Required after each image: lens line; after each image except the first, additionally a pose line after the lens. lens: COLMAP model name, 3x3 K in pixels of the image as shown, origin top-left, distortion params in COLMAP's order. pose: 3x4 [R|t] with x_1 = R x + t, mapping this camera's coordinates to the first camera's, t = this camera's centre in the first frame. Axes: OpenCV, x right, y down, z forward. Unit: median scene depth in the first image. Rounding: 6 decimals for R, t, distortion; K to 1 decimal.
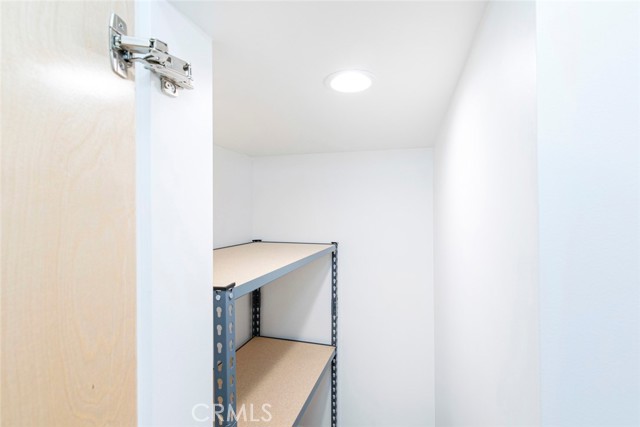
lens RADIAL K [[283.7, 0, 320.3], [0, 283.7, 214.5], [0, 0, 1]] dist [0.002659, -0.001543]
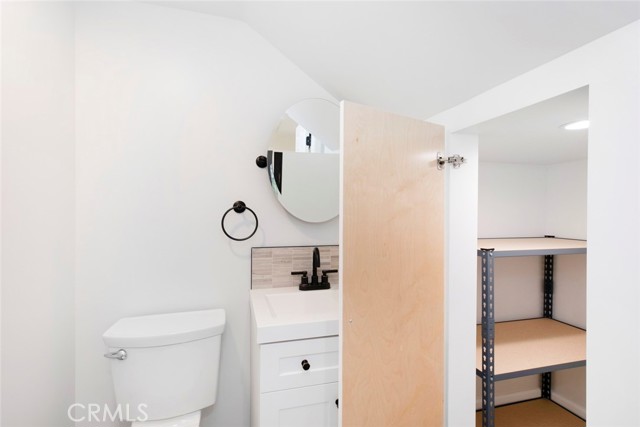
lens RADIAL K [[283.7, 0, 321.8], [0, 283.7, 211.5], [0, 0, 1]] dist [0.002659, -0.001543]
pose [[0.501303, 0.001037, -0.865271, 0.321232], [-0.010384, 0.999934, -0.004817, 0.004696], [0.865210, 0.011400, 0.501281, -0.403940]]
